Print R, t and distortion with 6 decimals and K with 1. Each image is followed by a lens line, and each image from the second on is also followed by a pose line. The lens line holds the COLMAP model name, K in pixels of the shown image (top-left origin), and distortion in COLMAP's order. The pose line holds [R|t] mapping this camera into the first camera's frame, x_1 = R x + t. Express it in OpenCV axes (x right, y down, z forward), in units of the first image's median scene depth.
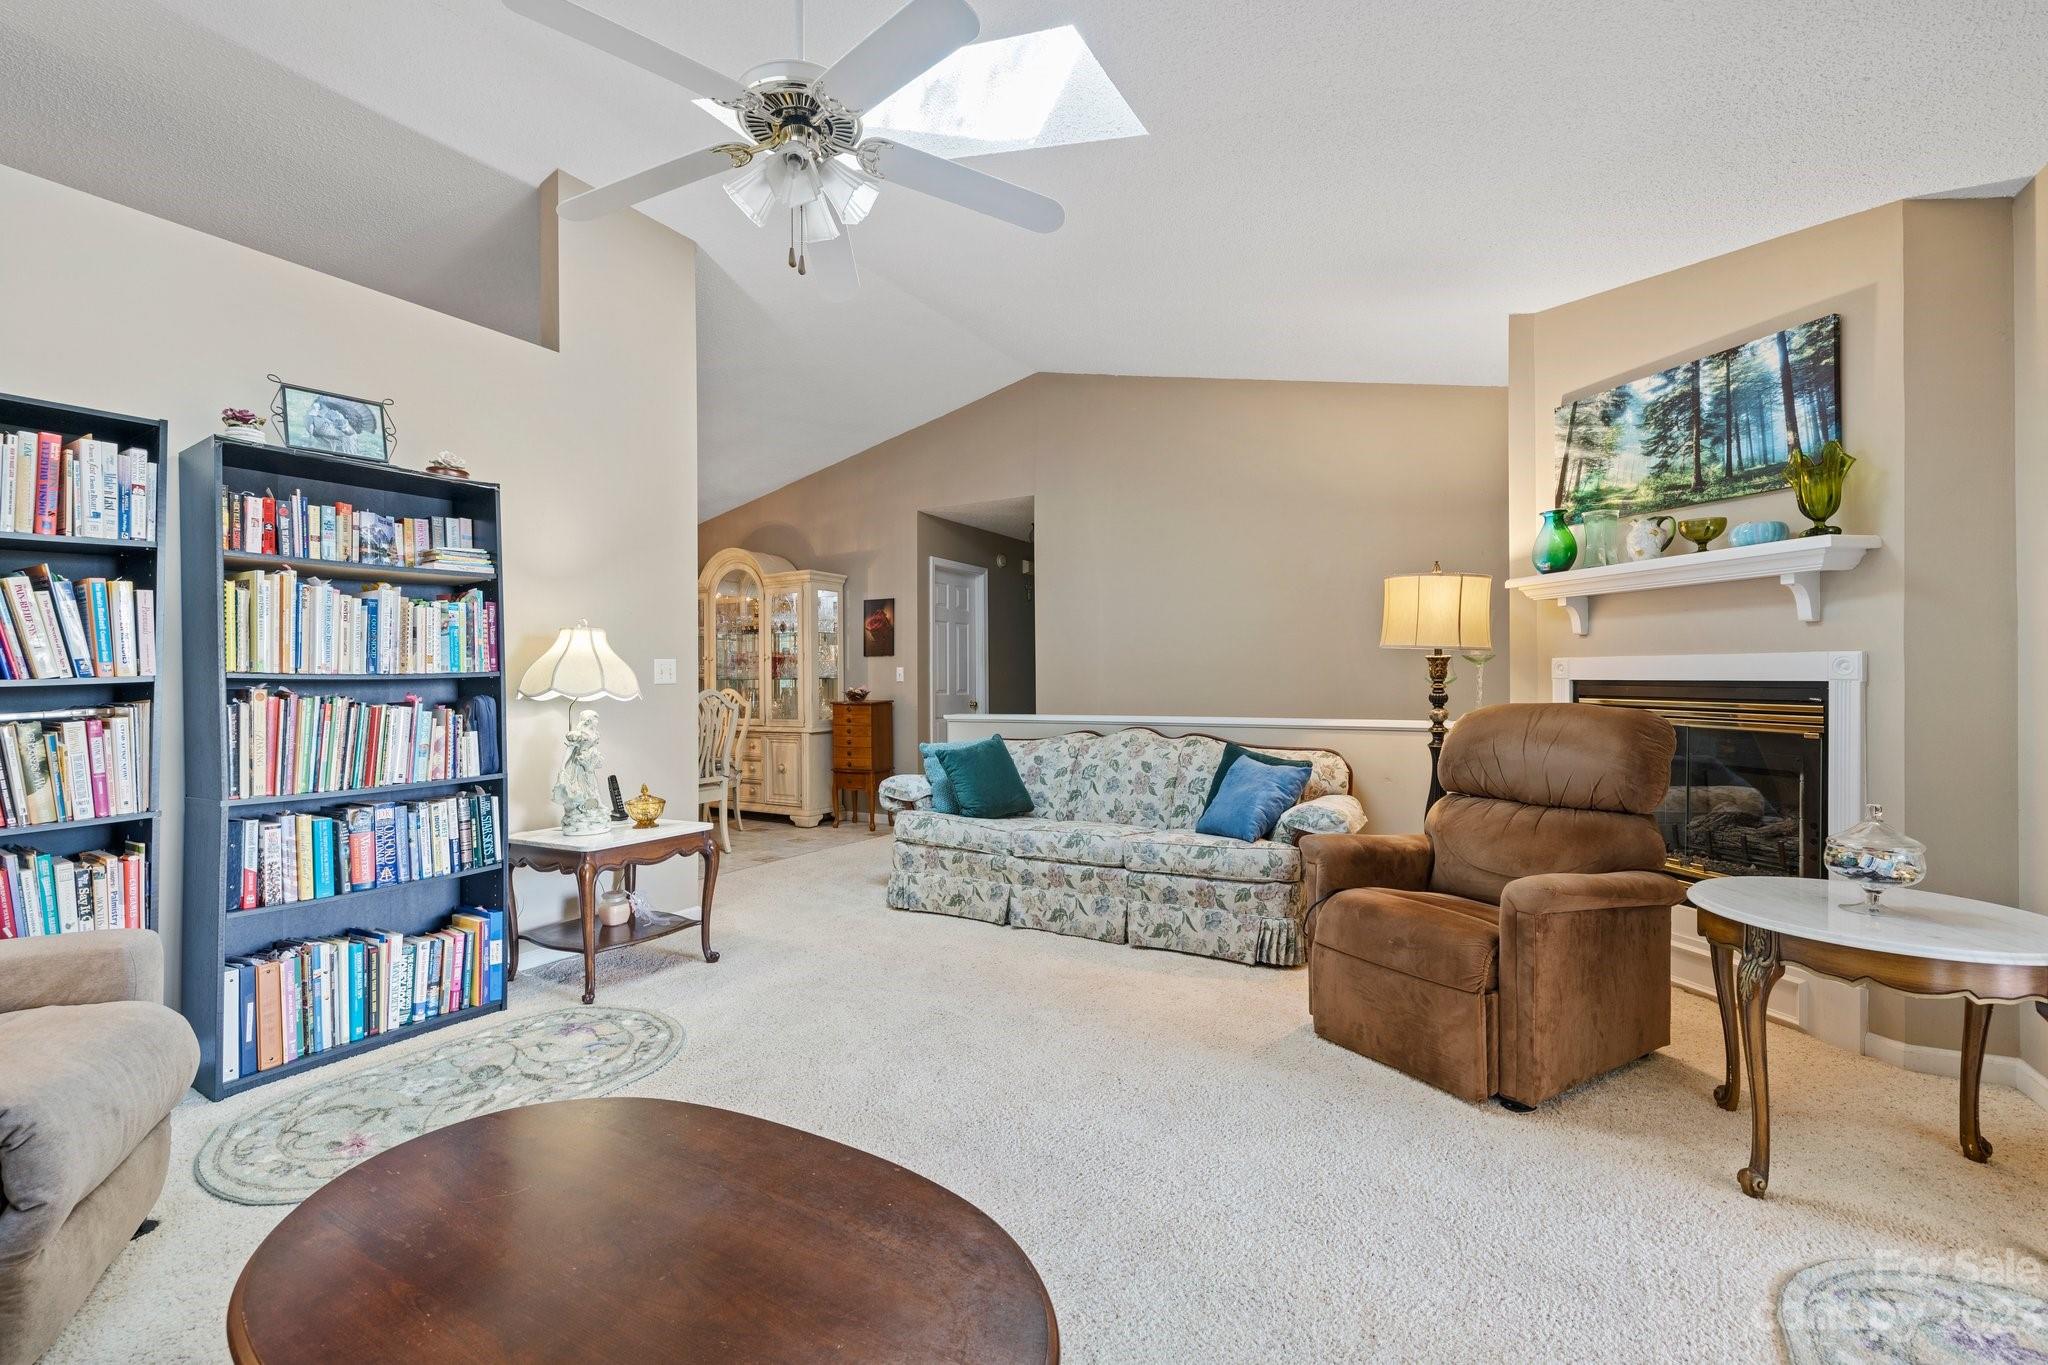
lens RADIAL K [[866.7, 0, 1030.5], [0, 866.7, 680.3], [0, 0, 1]] dist [-0.000957, 0.000462]
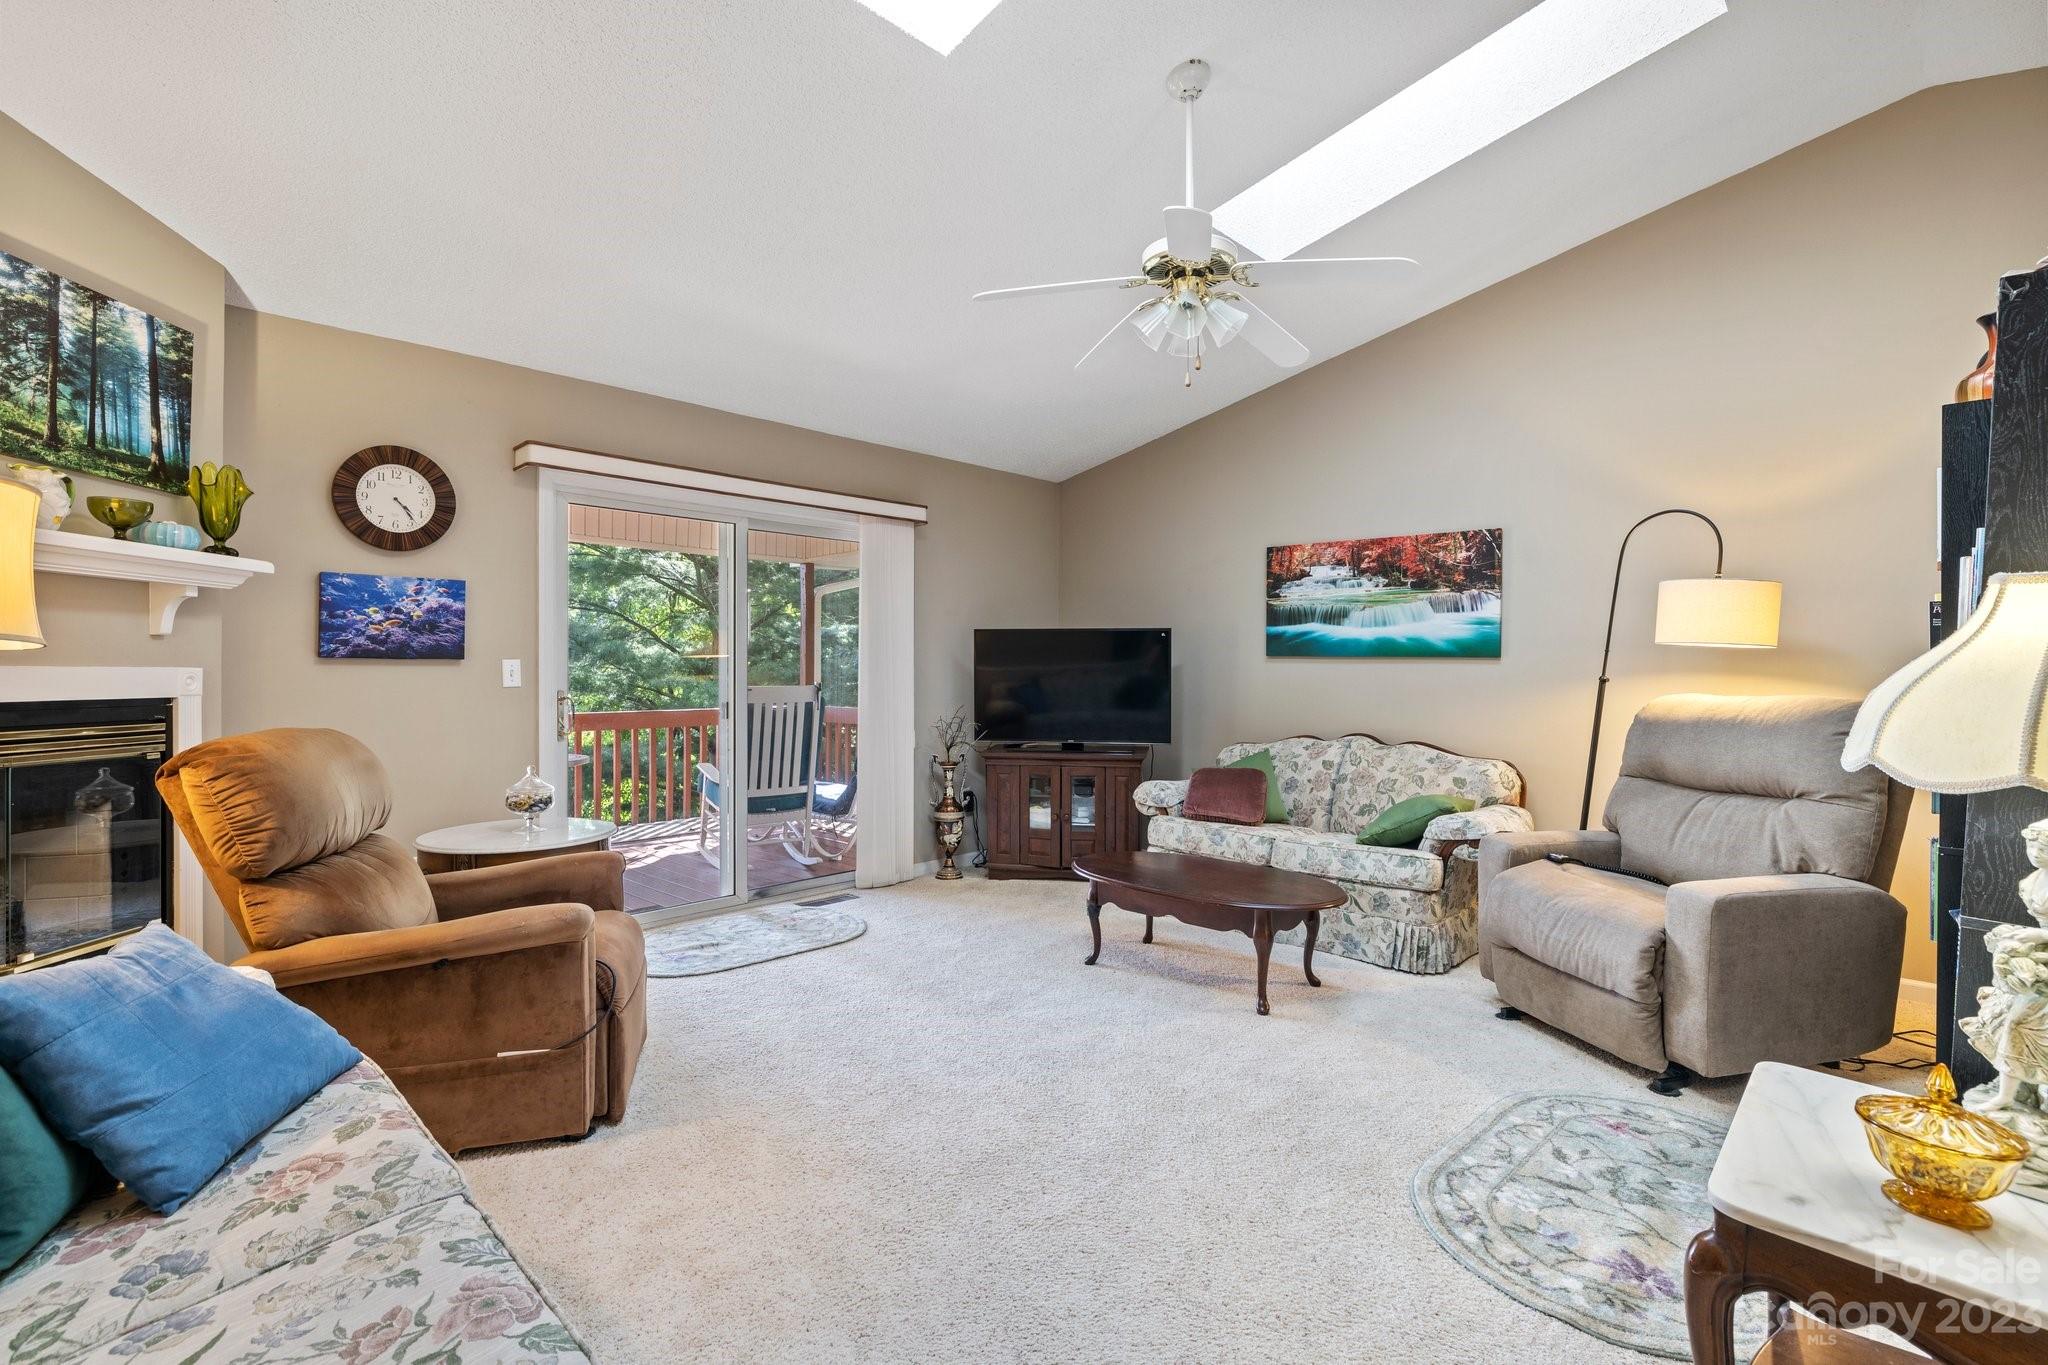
lens RADIAL K [[936.1, 0, 1022.1], [0, 936.1, 678.3], [0, 0, 1]] dist [-0.000302, -0.000028]
pose [[-0.968398, 0.000781, 0.249407, -0.255123], [0.003596, 0.999935, 0.010830, -0.027027], [-0.249382, 0.011385, -0.968338, 1.663920]]
